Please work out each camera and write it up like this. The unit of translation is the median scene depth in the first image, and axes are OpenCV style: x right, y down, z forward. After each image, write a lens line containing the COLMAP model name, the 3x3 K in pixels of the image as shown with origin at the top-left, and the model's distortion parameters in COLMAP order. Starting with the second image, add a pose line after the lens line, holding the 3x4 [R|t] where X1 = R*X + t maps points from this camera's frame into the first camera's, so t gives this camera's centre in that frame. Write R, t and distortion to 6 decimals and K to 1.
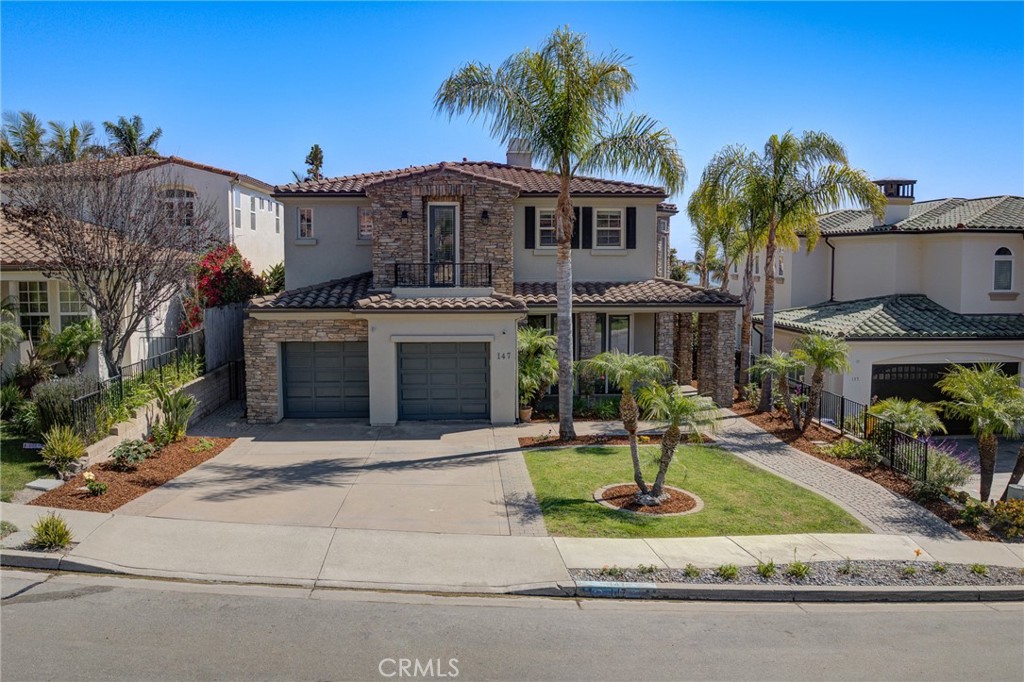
lens RADIAL K [[849.8, 0, 512.0], [0, 849.8, 341.0], [0, 0, 1]] dist [-0.107265, -0.011390]
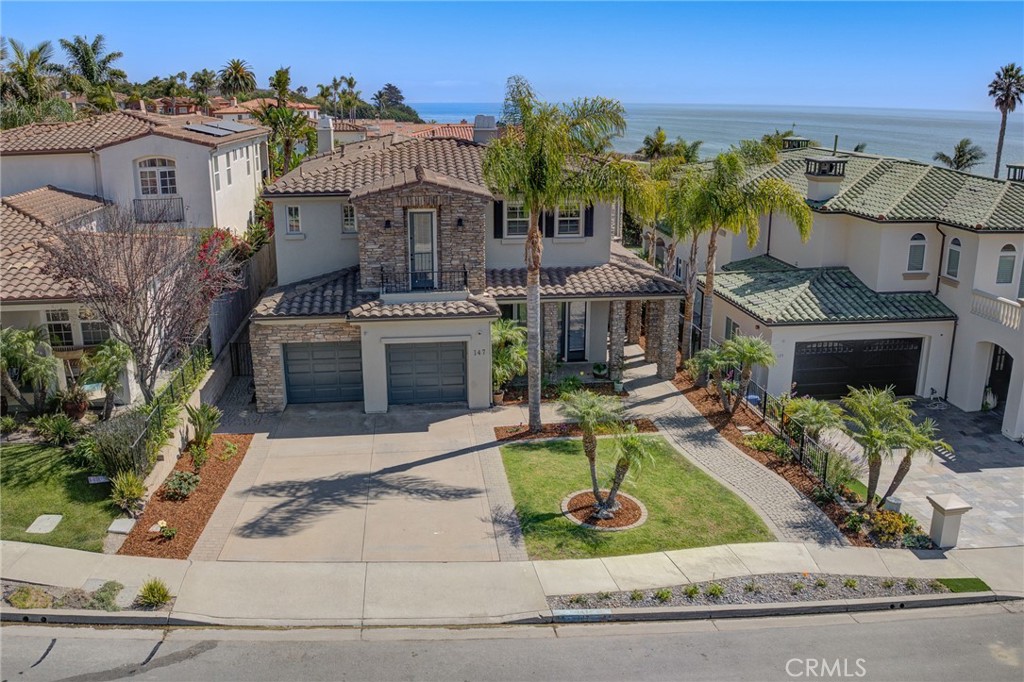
lens RADIAL K [[849.8, 0, 512.0], [0, 849.8, 341.0], [0, 0, 1]] dist [-0.107265, -0.011390]
pose [[0.998133, -0.015739, 0.059018, -0.036275], [0.004826, 0.983529, 0.180684, -0.224033], [-0.060890, -0.180062, 0.981769, -0.146391]]
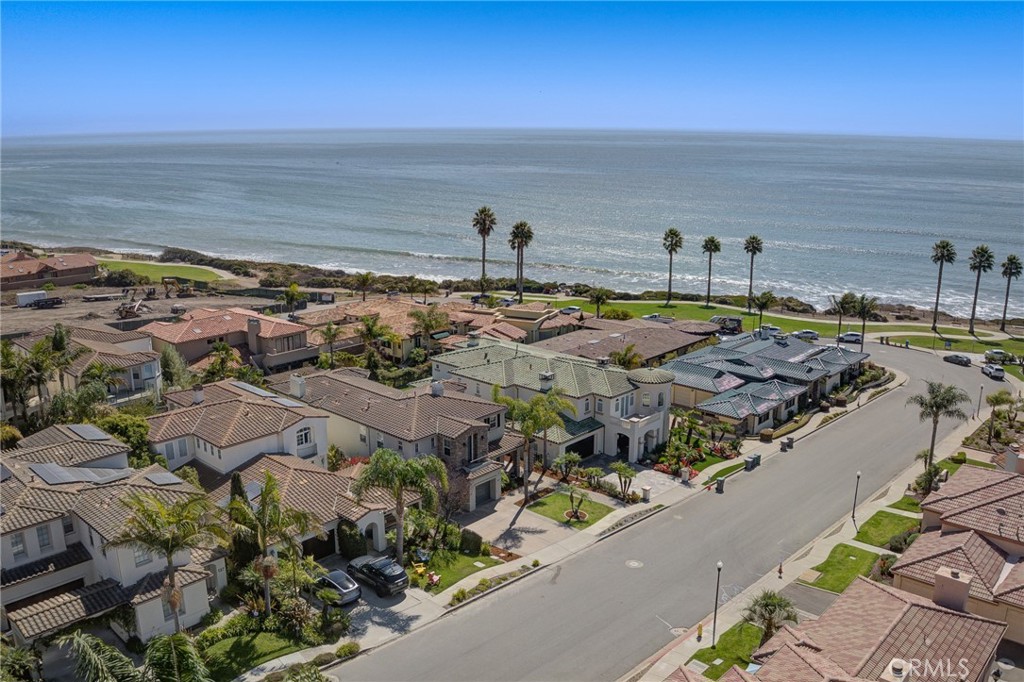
lens RADIAL K [[849.8, 0, 512.0], [0, 849.8, 341.0], [0, 0, 1]] dist [-0.107265, -0.011390]
pose [[0.728055, -0.169898, 0.664132, -2.255658], [0.070186, 0.982184, 0.174321, -1.185033], [-0.681917, -0.080303, 0.727008, -1.523350]]
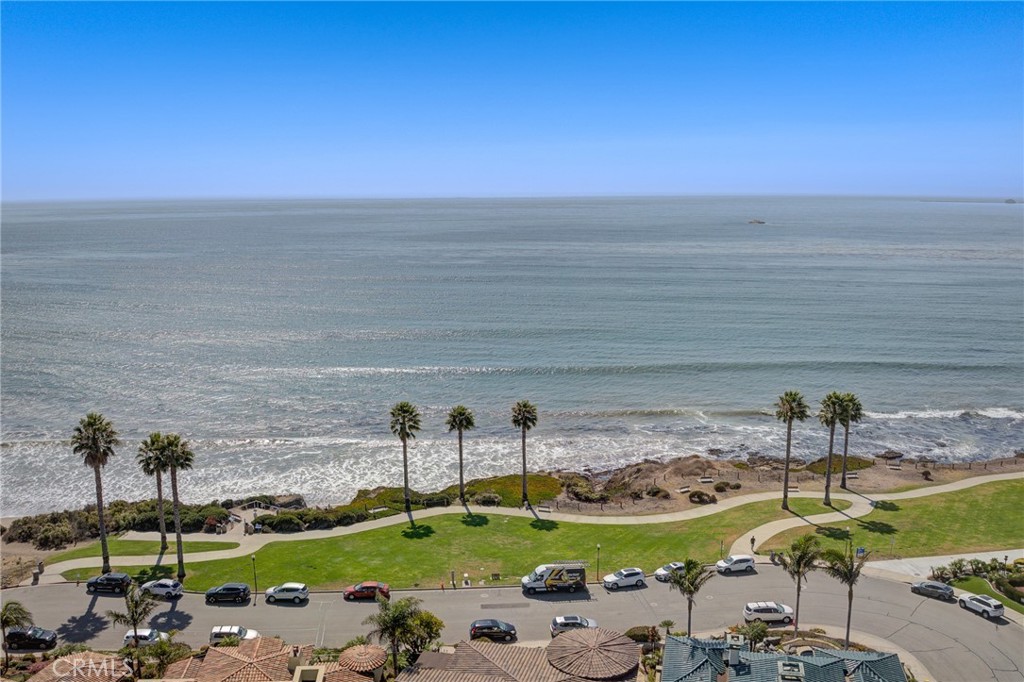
lens RADIAL K [[849.8, 0, 512.0], [0, 849.8, 341.0], [0, 0, 1]] dist [-0.107265, -0.011390]
pose [[0.281652, -0.178402, 0.942786, -0.066551], [0.102221, 0.982550, 0.155389, -1.928115], [-0.954056, 0.052607, 0.294974, 1.481231]]
